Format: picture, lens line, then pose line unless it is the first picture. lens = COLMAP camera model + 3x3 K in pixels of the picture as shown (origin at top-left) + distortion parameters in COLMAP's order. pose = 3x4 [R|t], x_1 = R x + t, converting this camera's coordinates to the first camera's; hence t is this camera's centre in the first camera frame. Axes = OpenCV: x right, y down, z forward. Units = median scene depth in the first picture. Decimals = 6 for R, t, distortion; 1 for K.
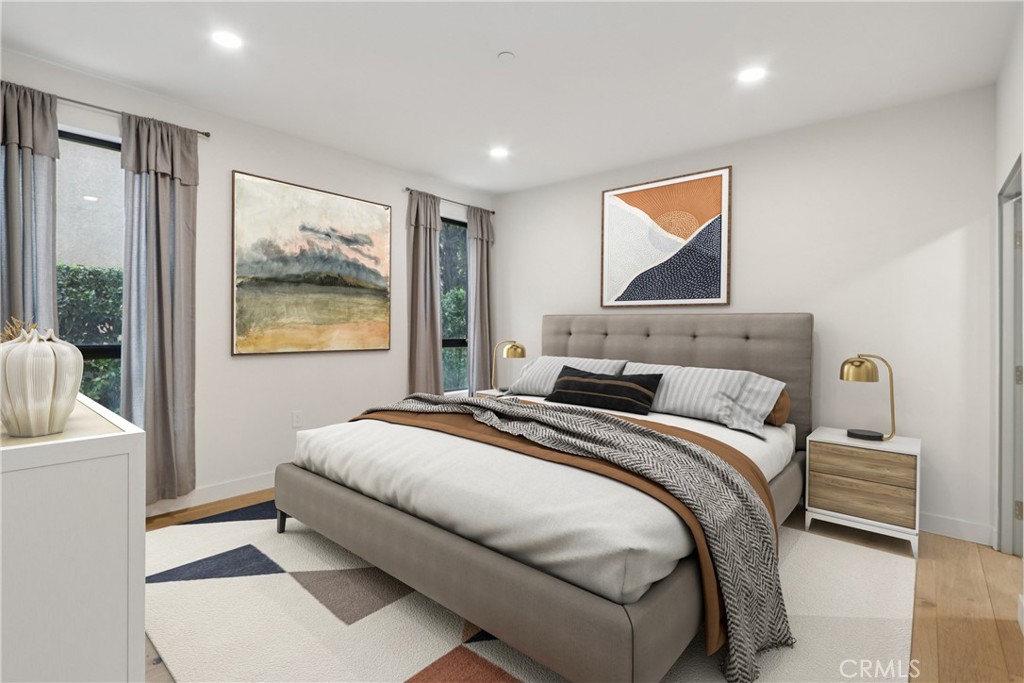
lens RADIAL K [[484.0, 0, 501.1], [0, 484.0, 333.8], [0, 0, 1]] dist [-0.009734, 0.000008]
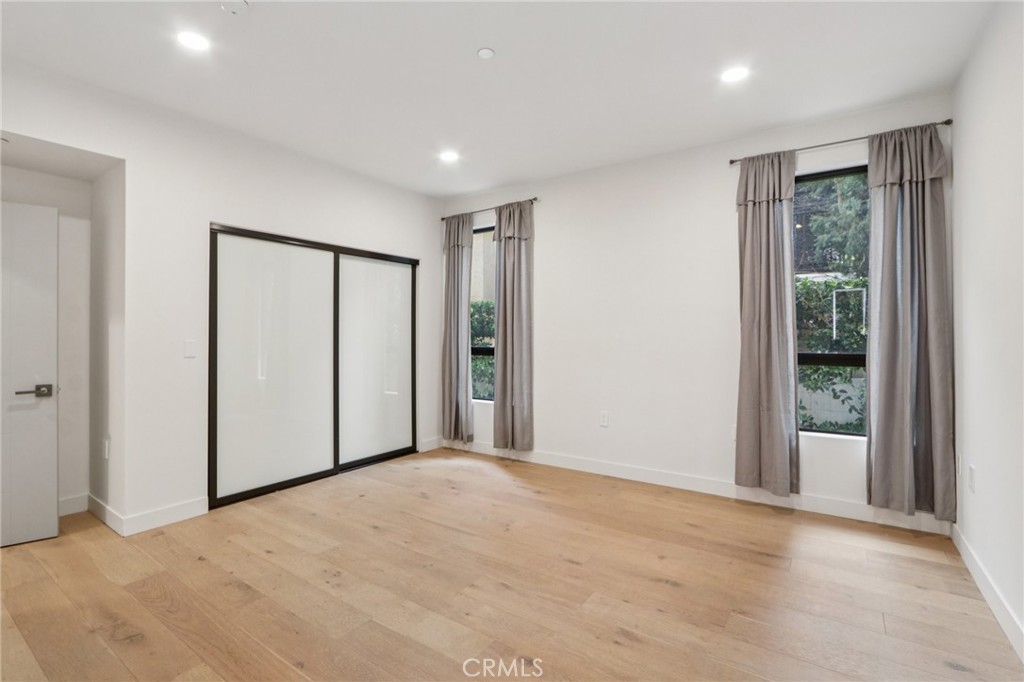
lens RADIAL K [[464.9, 0, 512.0], [0, 464.9, 341.0], [0, 0, 1]] dist [-0.057213, -0.000300]
pose [[0.111703, 0.003715, -0.993735, 0.506326], [-0.008988, 0.999956, 0.002728, -0.003025], [0.993701, 0.008627, 0.111731, 0.556548]]
